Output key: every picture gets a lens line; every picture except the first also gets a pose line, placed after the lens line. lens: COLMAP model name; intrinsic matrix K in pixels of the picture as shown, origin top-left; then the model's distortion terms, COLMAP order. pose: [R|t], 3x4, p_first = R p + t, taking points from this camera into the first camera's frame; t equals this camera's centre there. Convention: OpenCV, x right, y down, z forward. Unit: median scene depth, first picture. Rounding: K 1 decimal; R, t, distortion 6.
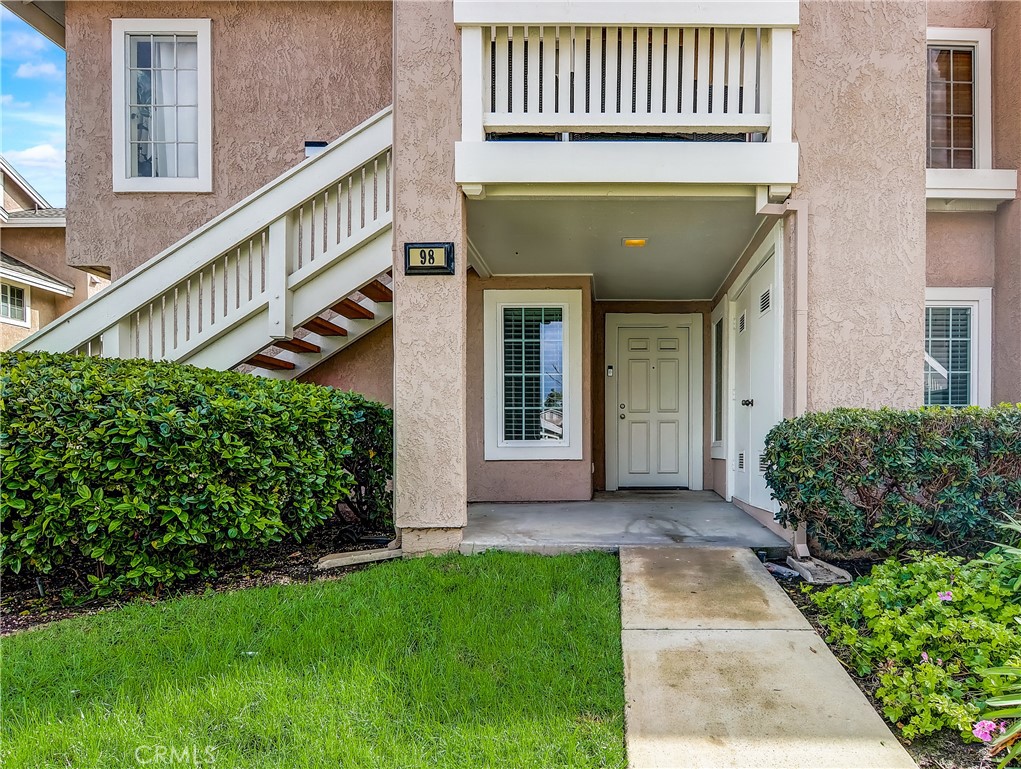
lens RADIAL K [[603.4, 0, 600.6], [0, 603.4, 432.7], [0, 0, 1]] dist [-0.002735, -0.002173]
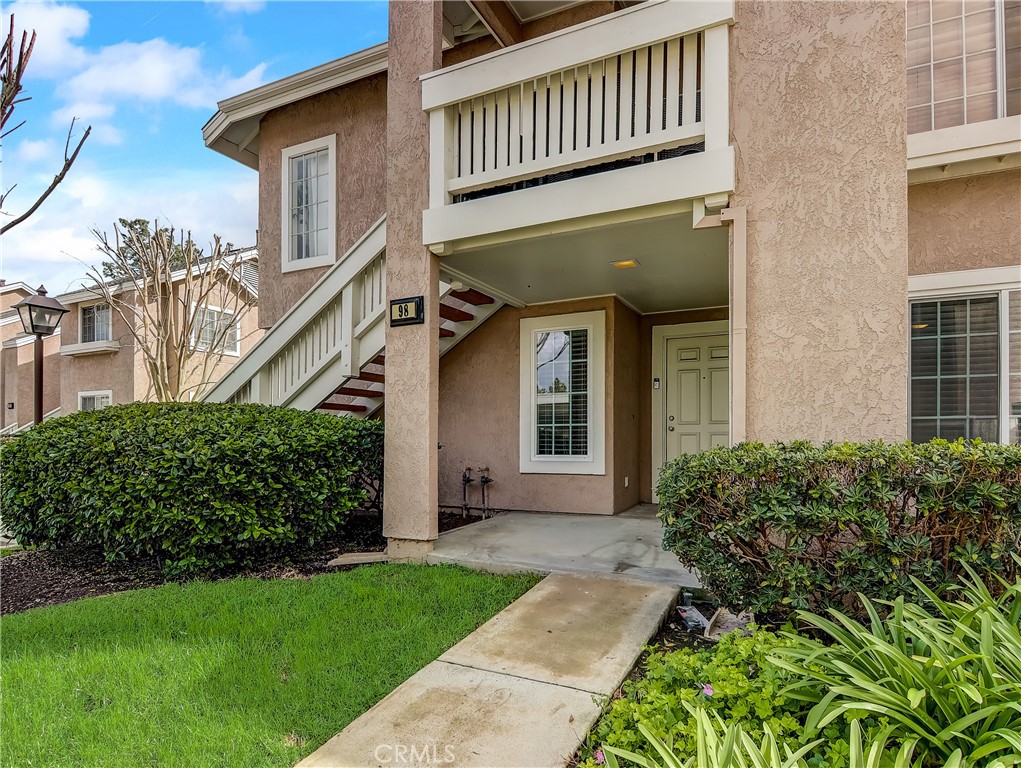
lens RADIAL K [[568.1, 0, 507.7], [0, 568.1, 414.7], [0, 0, 1]] dist [0.000537, -0.001933]
pose [[0.897928, -0.019125, -0.439727, 0.384790], [0.009554, 0.999667, -0.023969, -0.055853], [0.440039, 0.017322, 0.897811, 0.083356]]
